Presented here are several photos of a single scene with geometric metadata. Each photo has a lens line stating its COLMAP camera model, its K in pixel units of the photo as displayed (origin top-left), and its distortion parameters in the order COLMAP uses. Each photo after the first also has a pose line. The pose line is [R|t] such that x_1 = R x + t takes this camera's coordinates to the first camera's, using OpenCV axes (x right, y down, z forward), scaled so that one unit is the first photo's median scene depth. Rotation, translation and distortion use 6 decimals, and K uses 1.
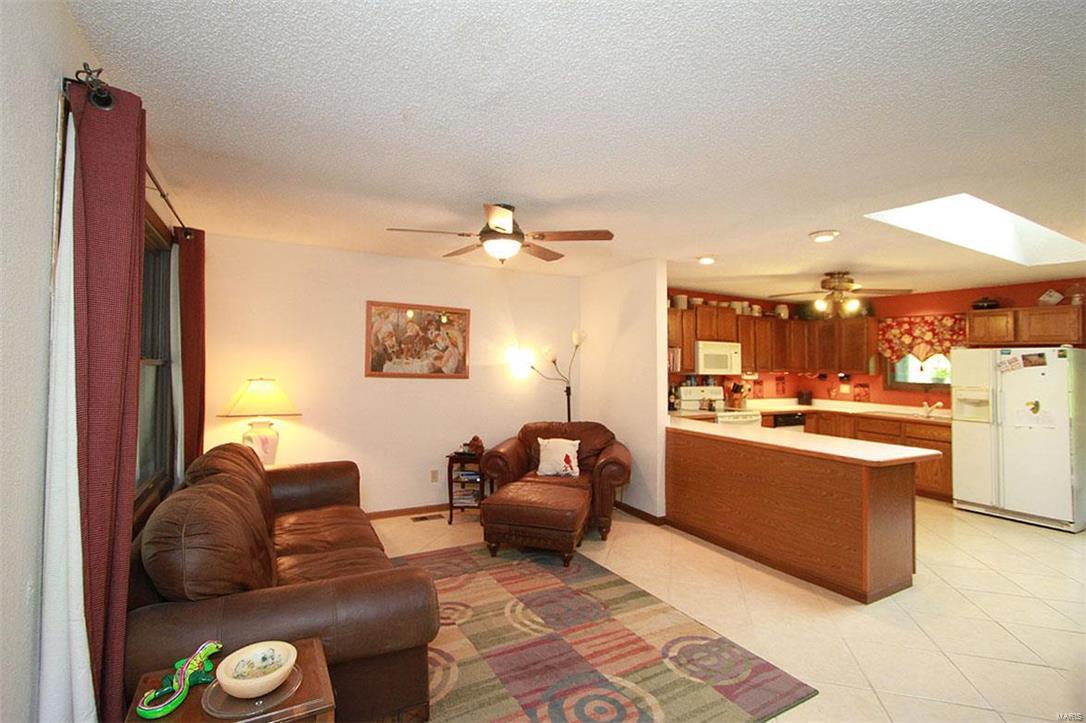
lens RADIAL K [[492.9, 0, 540.0], [0, 492.9, 340.1], [0, 0, 1]] dist [-0.011638, 0.000415]
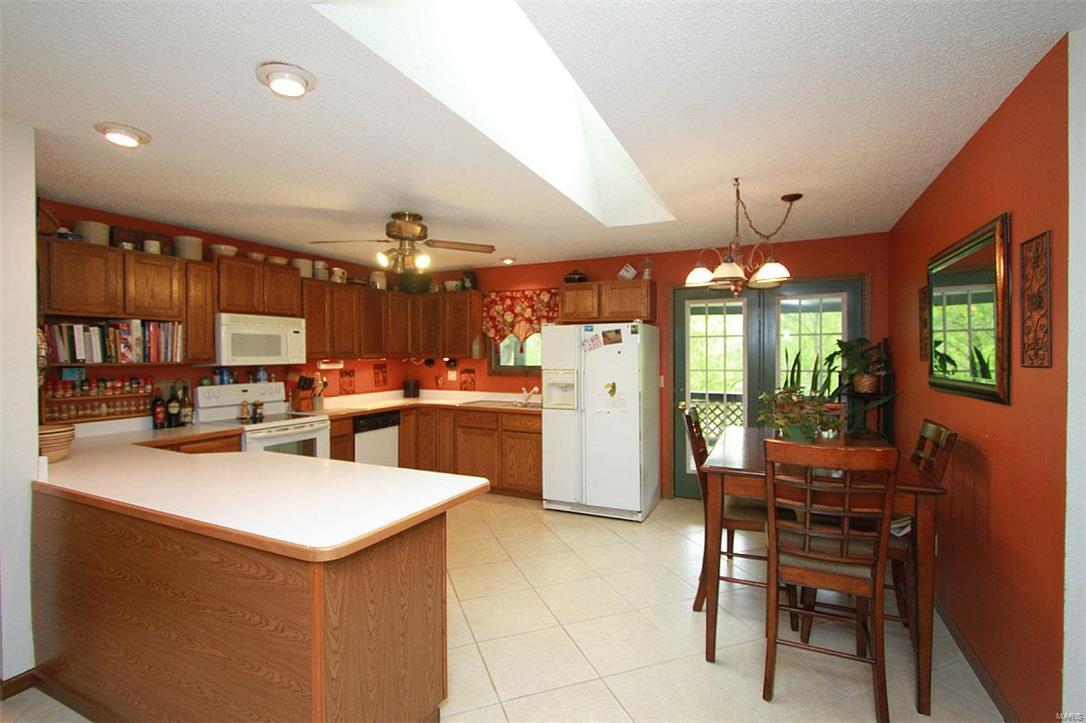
lens RADIAL K [[492.2, 0, 528.8], [0, 492.2, 351.4], [0, 0, 1]] dist [-0.000060, 0.000138]
pose [[0.824725, -0.022378, 0.565091, 0.338091], [-0.004351, 0.998936, 0.045909, 0.023859], [-0.565518, -0.040320, 0.823750, 0.305475]]
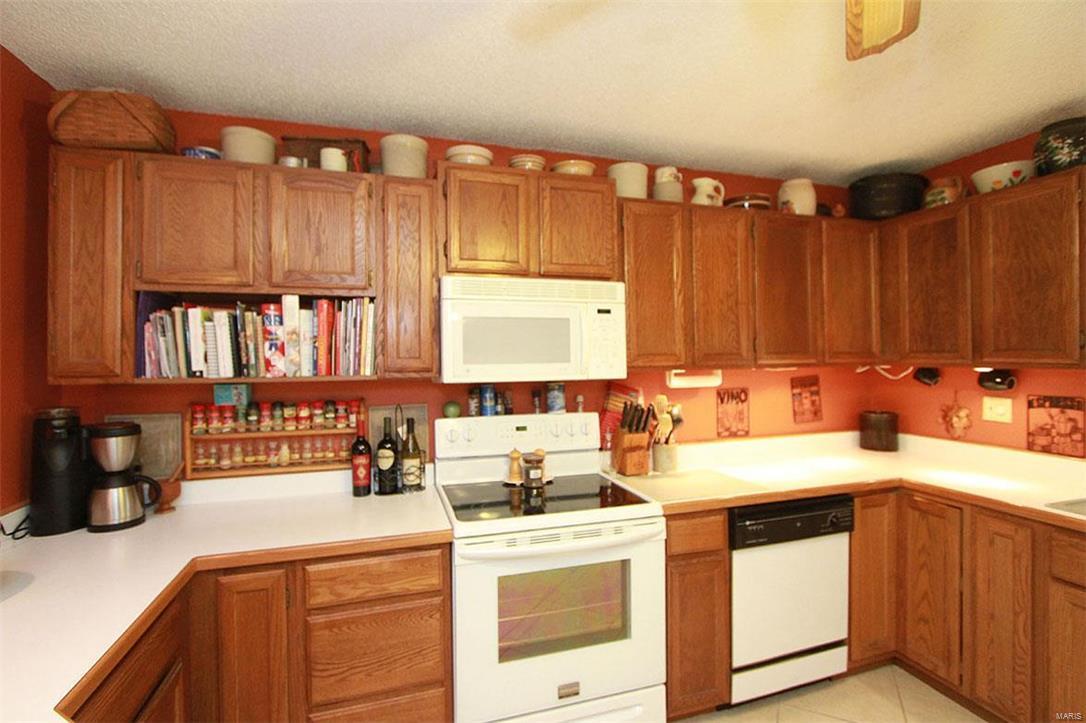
lens RADIAL K [[507.1, 0, 544.5], [0, 507.1, 353.2], [0, 0, 1]] dist [-0.019543, 0.000145]
pose [[0.980614, -0.031921, -0.193332, 0.515798], [0.039596, 0.998568, 0.035966, 0.048049], [0.191907, -0.042924, 0.980474, 0.813358]]
